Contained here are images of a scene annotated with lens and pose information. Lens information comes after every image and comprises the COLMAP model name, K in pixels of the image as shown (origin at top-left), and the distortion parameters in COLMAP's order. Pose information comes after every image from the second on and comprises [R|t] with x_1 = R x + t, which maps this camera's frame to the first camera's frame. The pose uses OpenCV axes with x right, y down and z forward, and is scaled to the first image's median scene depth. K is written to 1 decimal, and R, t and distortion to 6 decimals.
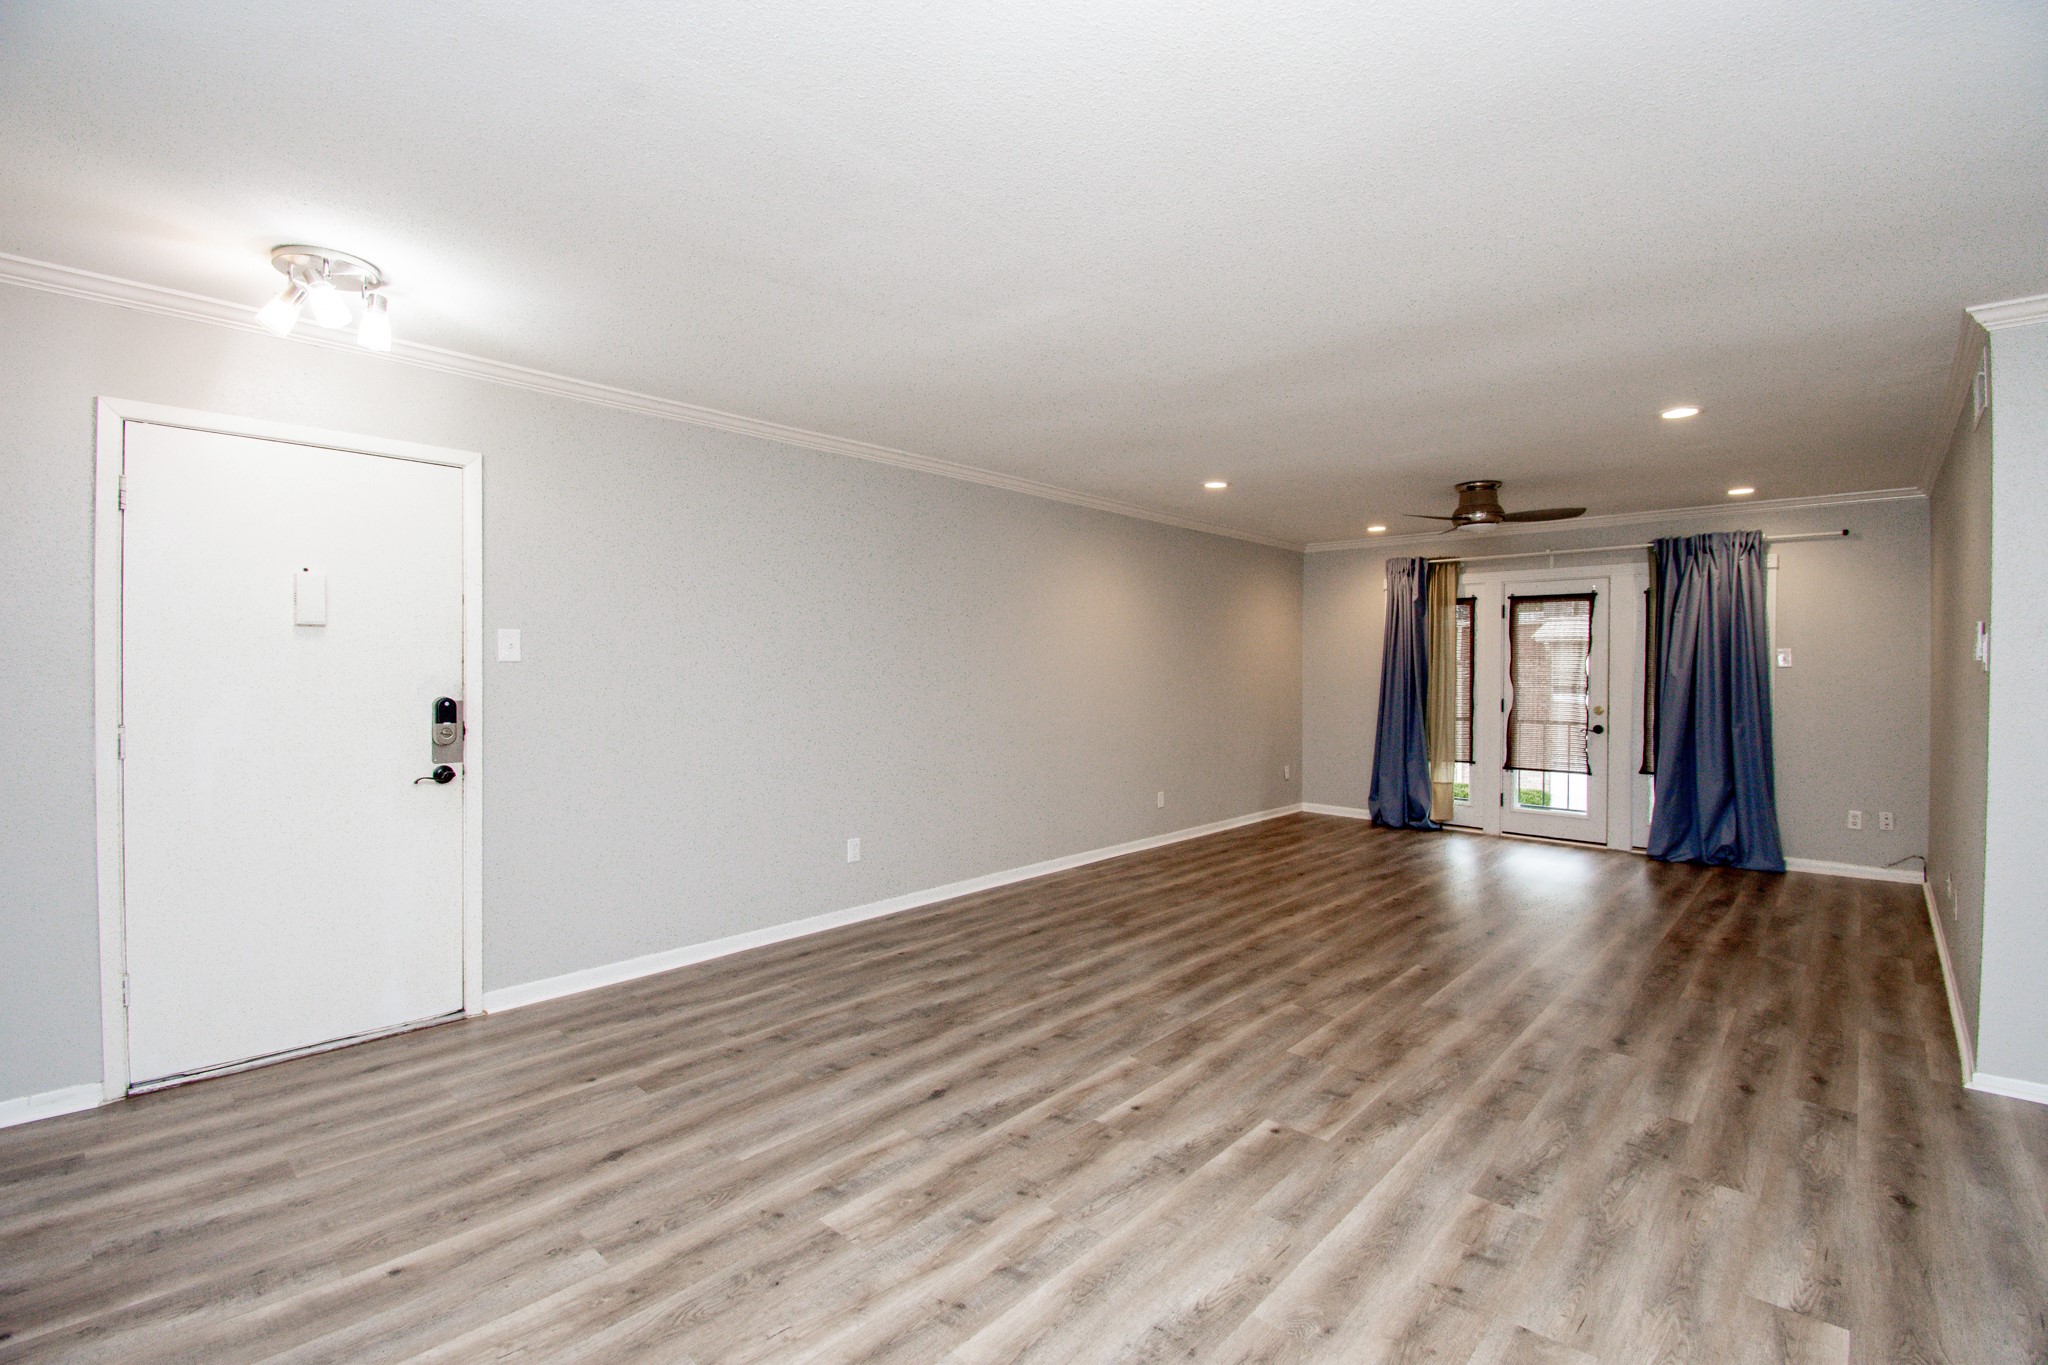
lens RADIAL K [[899.3, 0, 1026.7], [0, 899.3, 679.9], [0, 0, 1]] dist [0.023304, -0.027356]
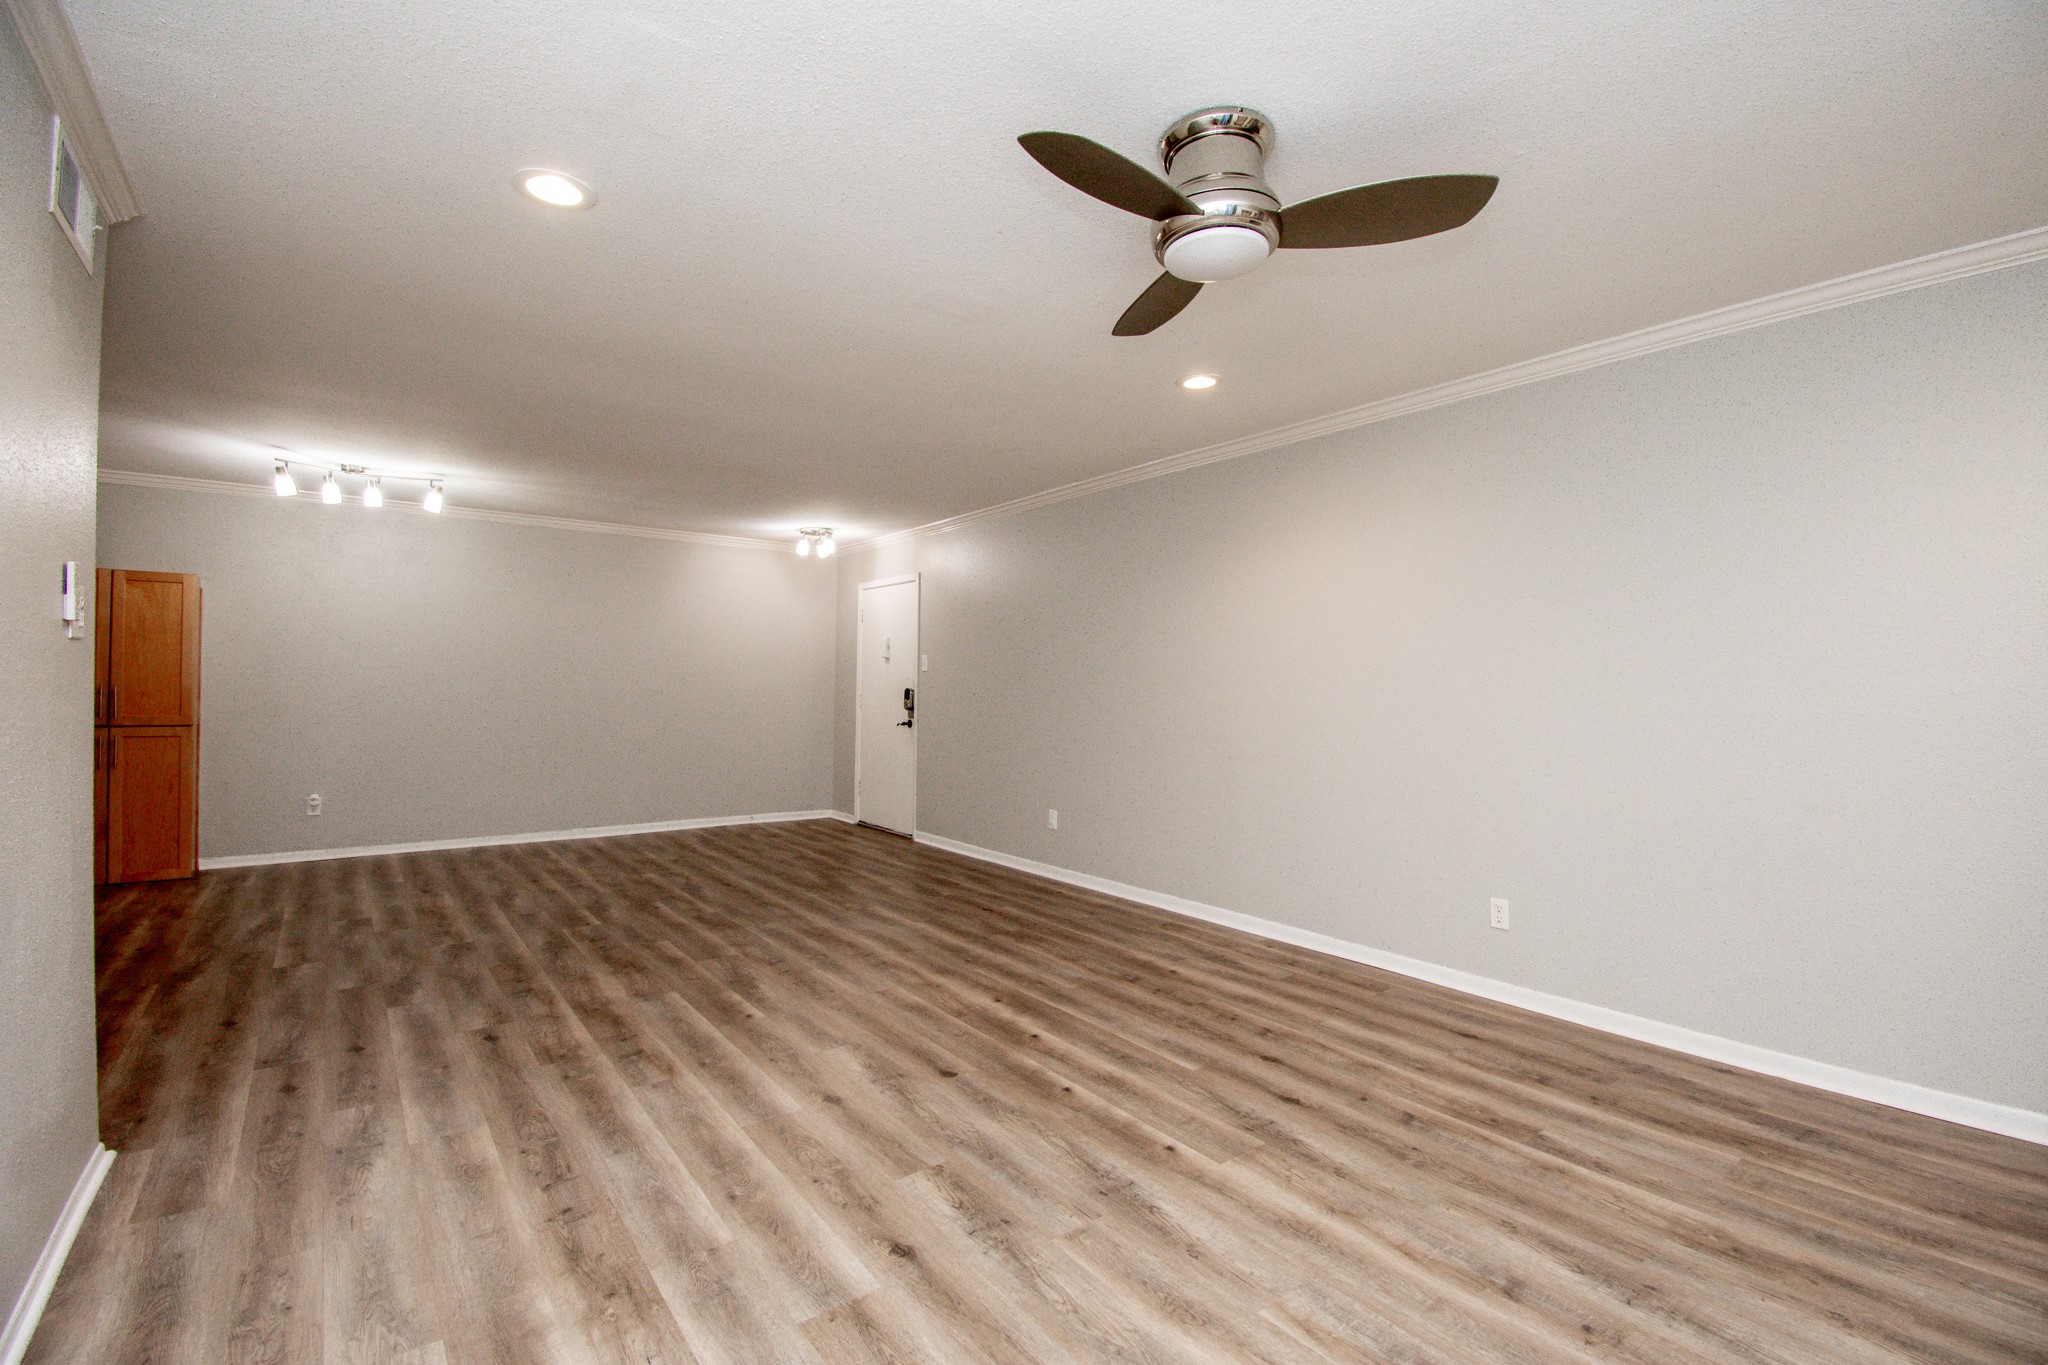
lens RADIAL K [[899.3, 0, 1026.7], [0, 899.3, 679.9], [0, 0, 1]] dist [0.023304, -0.027356]
pose [[-0.167343, -0.012676, -0.985817, 1.280289], [-0.020795, 0.999740, -0.009325, 0.012138], [0.985679, 0.018939, -0.167563, 1.449058]]
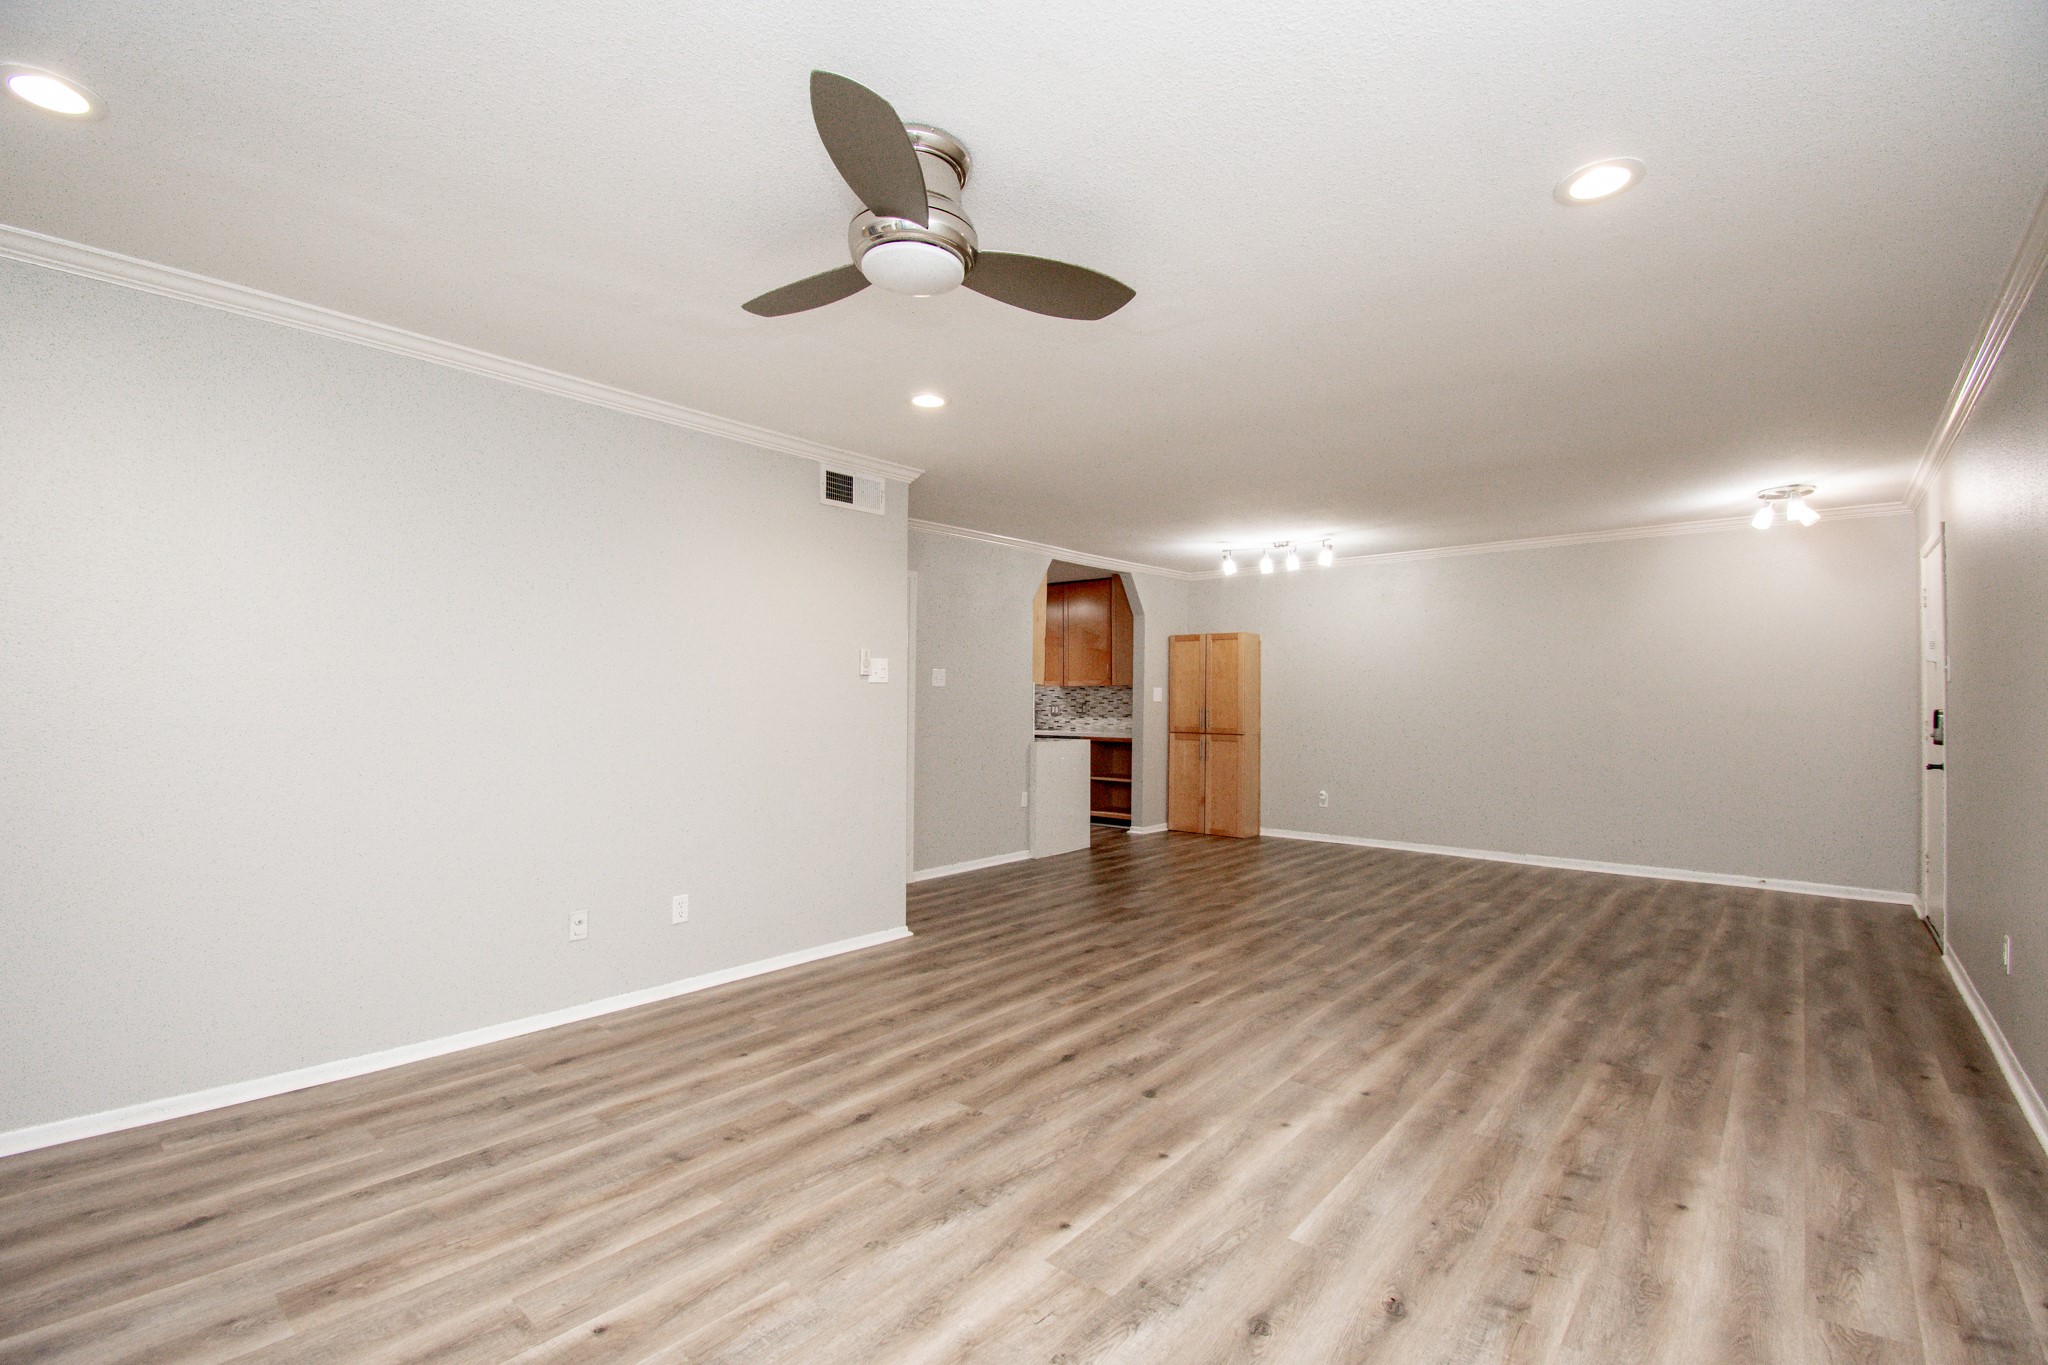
lens RADIAL K [[899.3, 0, 1026.7], [0, 899.3, 679.9], [0, 0, 1]] dist [0.023304, -0.027356]
pose [[-0.999074, -0.008489, -0.042186, 0.685604], [-0.007862, 0.999857, -0.015002, 0.005335], [0.042307, -0.014656, -0.998997, 2.006346]]
